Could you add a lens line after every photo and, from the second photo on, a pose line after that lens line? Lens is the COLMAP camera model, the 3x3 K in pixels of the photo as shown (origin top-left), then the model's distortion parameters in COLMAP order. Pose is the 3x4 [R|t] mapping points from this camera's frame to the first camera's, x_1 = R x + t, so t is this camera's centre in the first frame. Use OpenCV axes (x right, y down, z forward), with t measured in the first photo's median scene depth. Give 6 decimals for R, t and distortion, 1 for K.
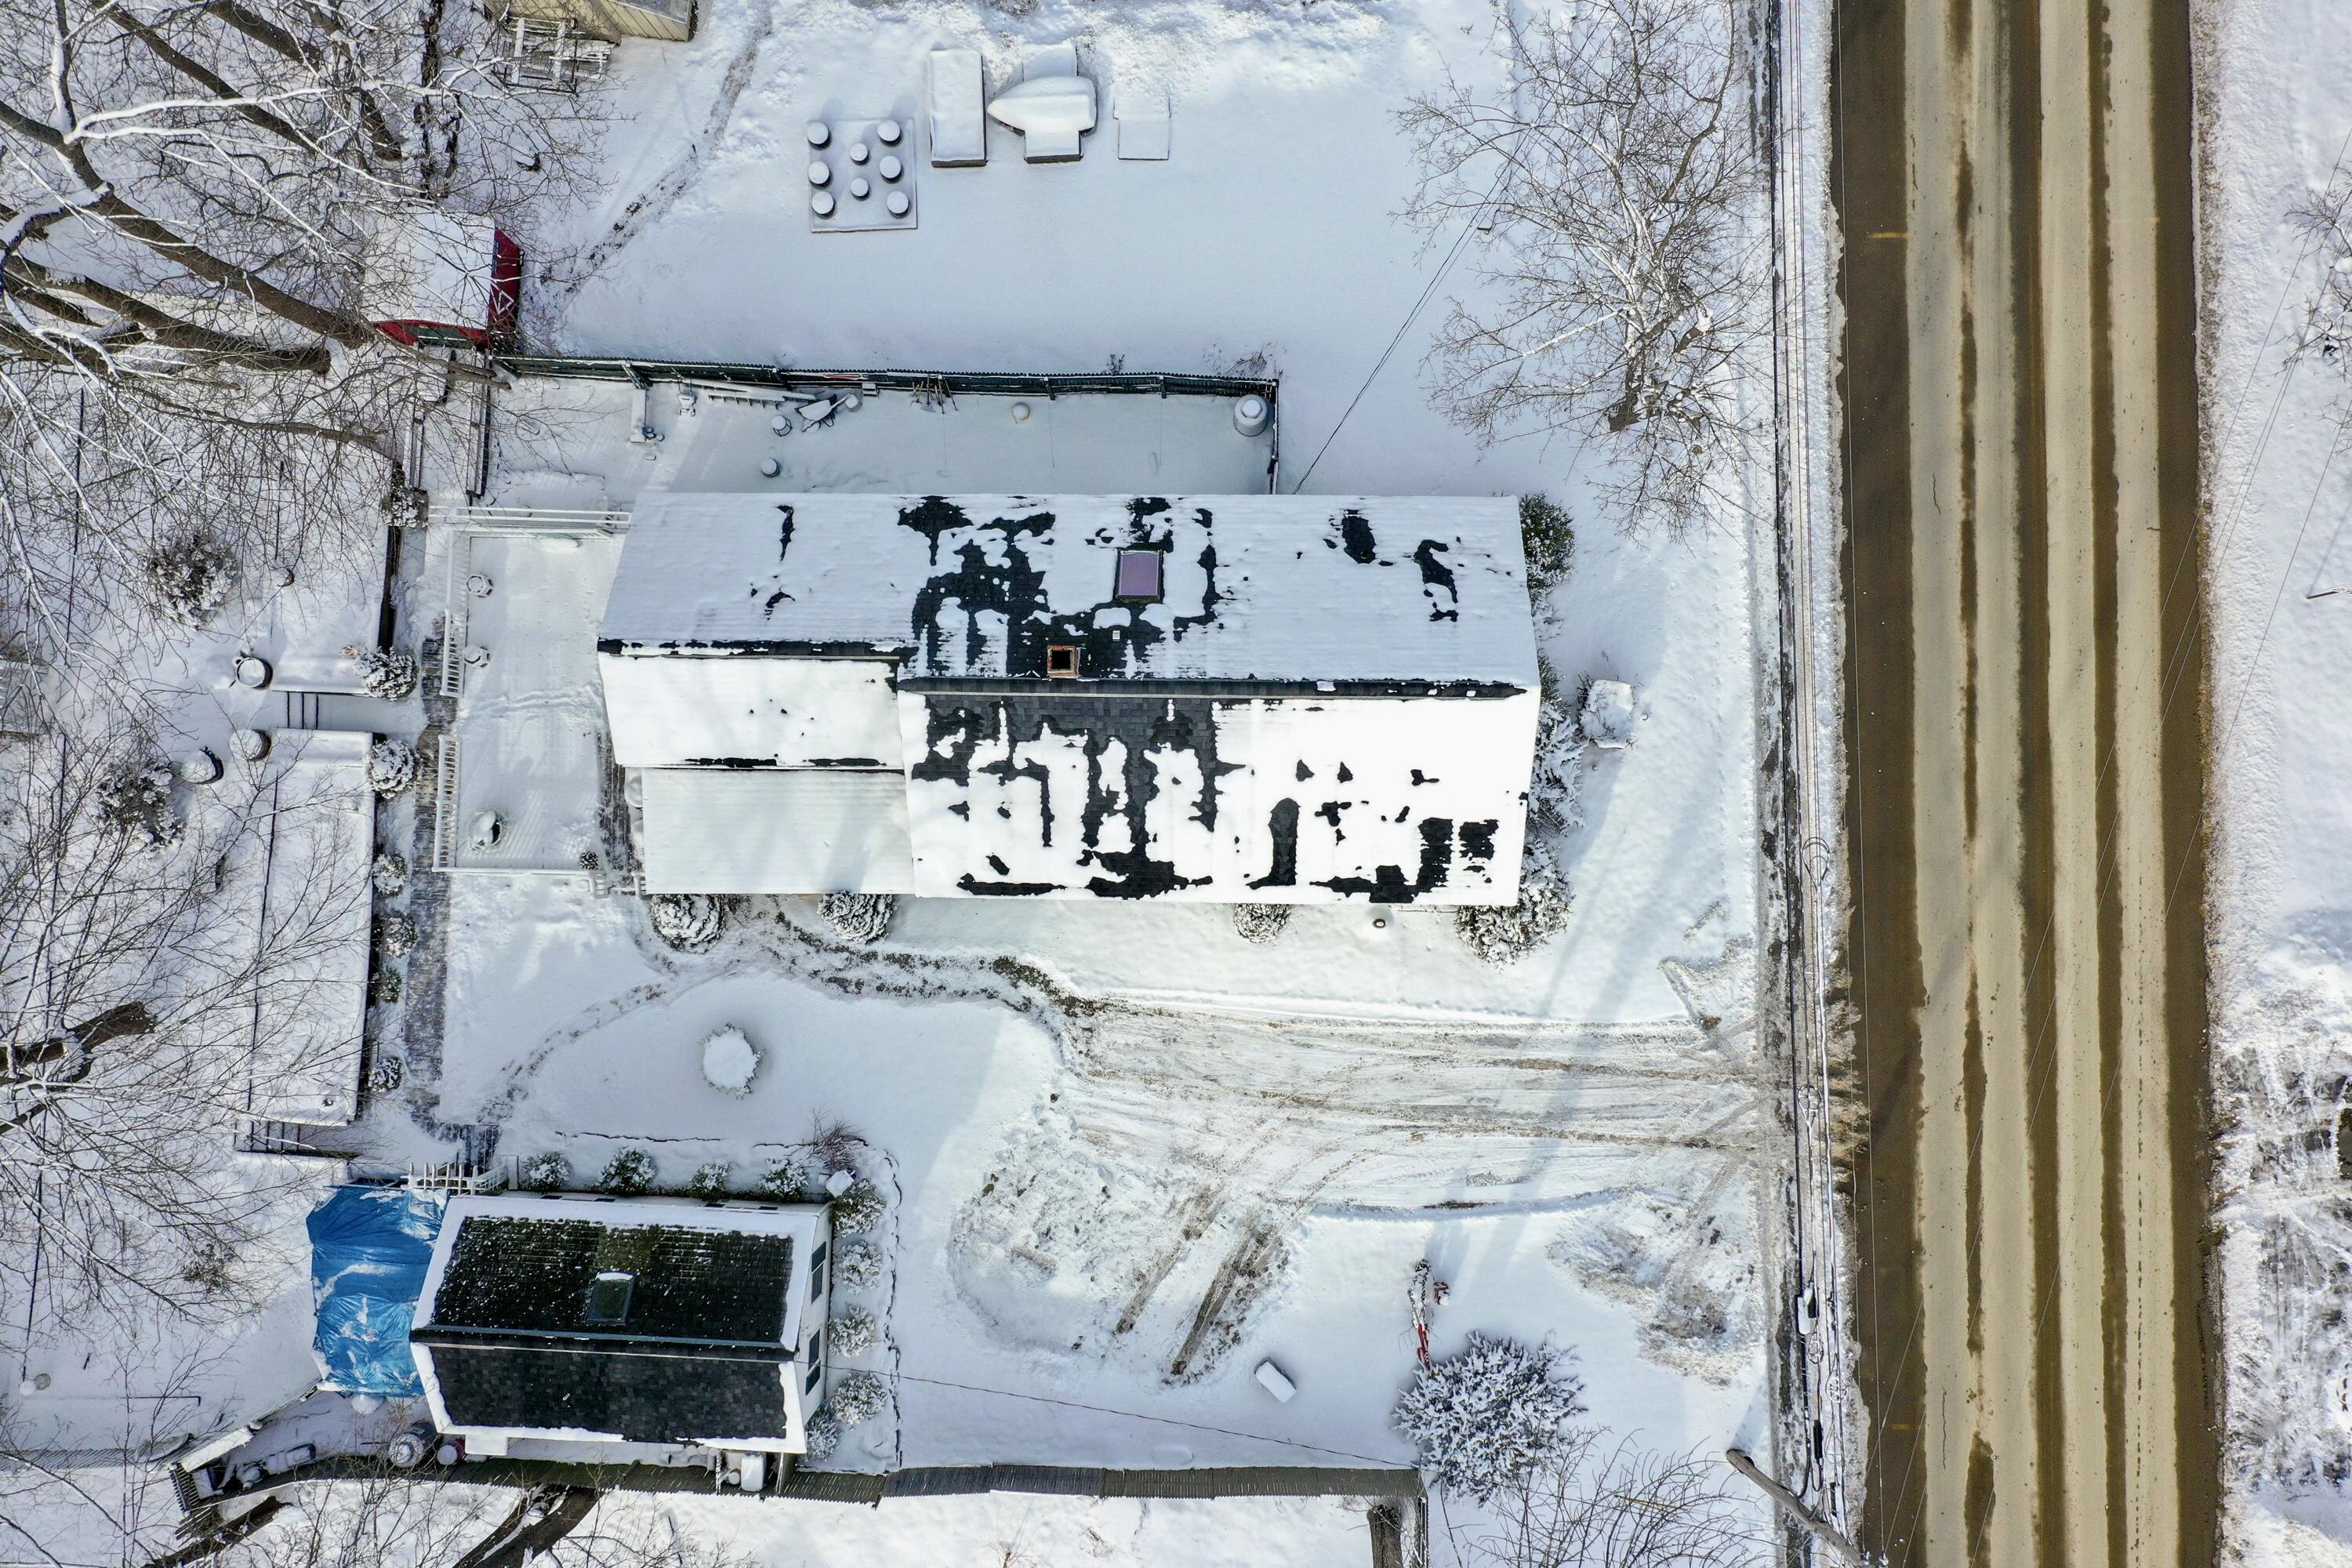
lens RADIAL K [[1823.7, 0, 1179.0], [0, 1823.7, 781.7], [0, 0, 1]] dist [-0.005354, -0.017481]
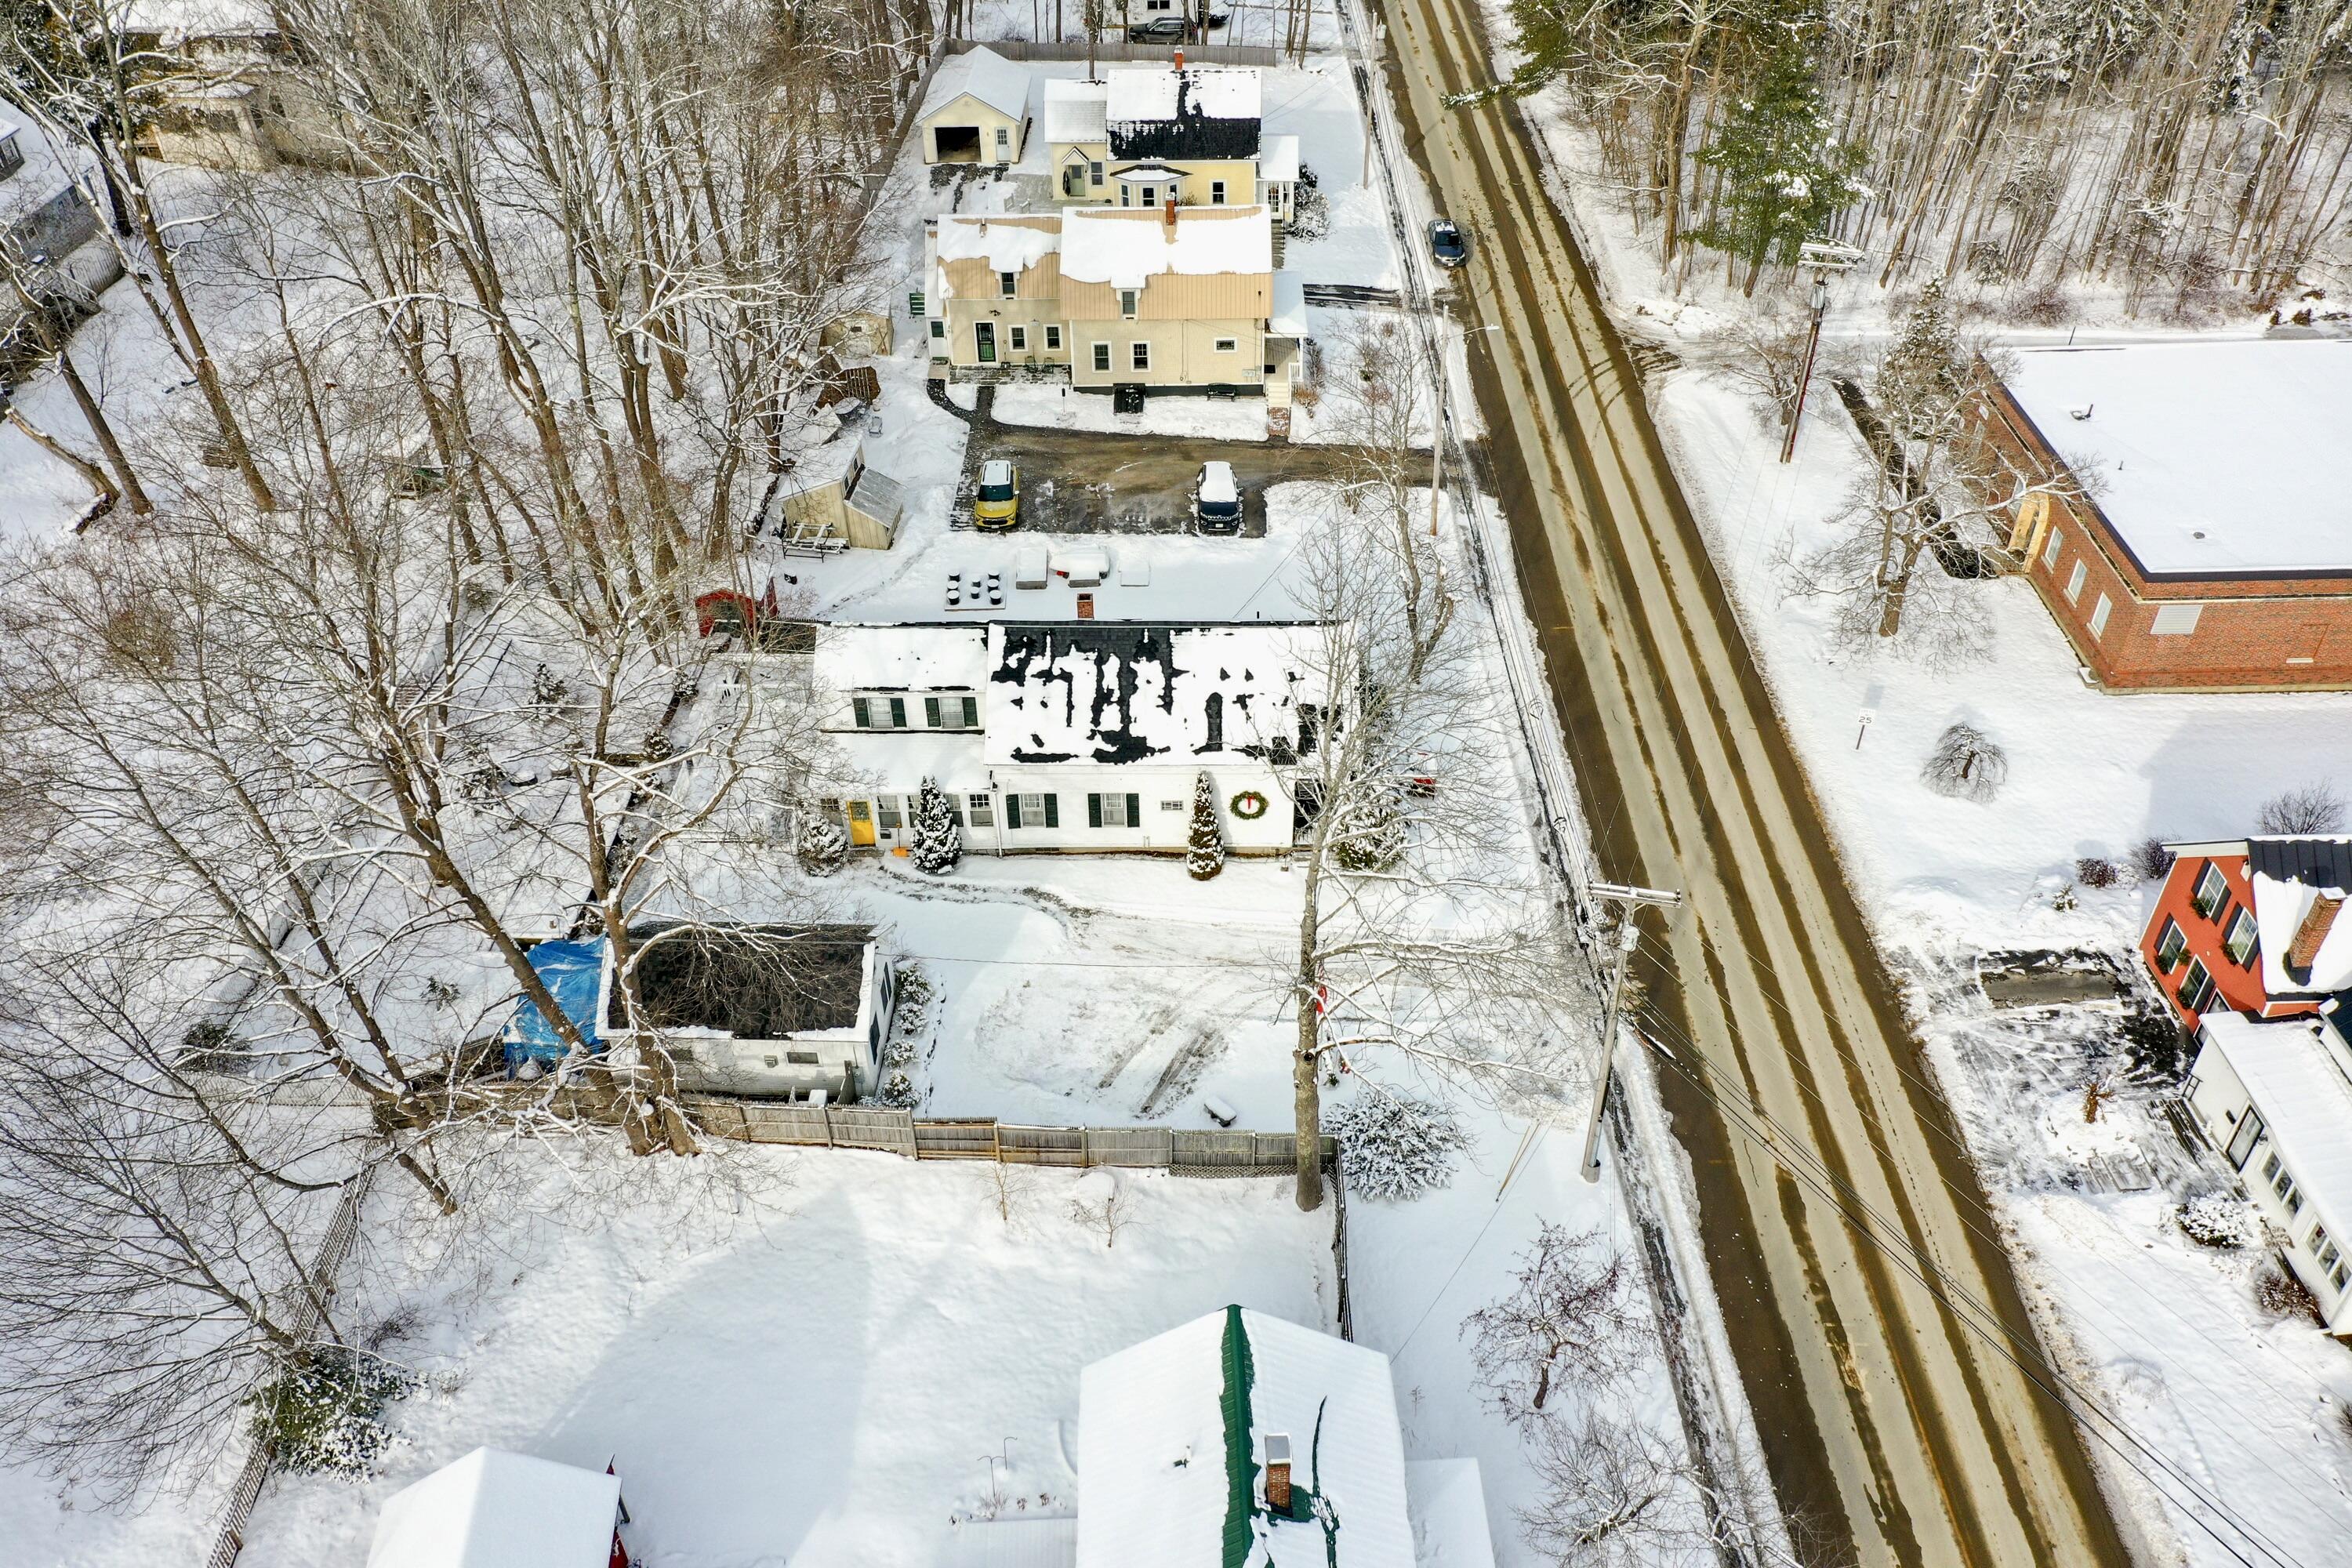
lens RADIAL K [[1823.7, 0, 1174.2], [0, 1823.7, 780.0], [0, 0, 1]] dist [-0.005354, -0.017481]
pose [[0.999968, 0.005762, 0.005467, 0.012926], [0.000341, 0.656517, -0.754311, 1.285764], [-0.007936, 0.754289, 0.656494, -0.032926]]
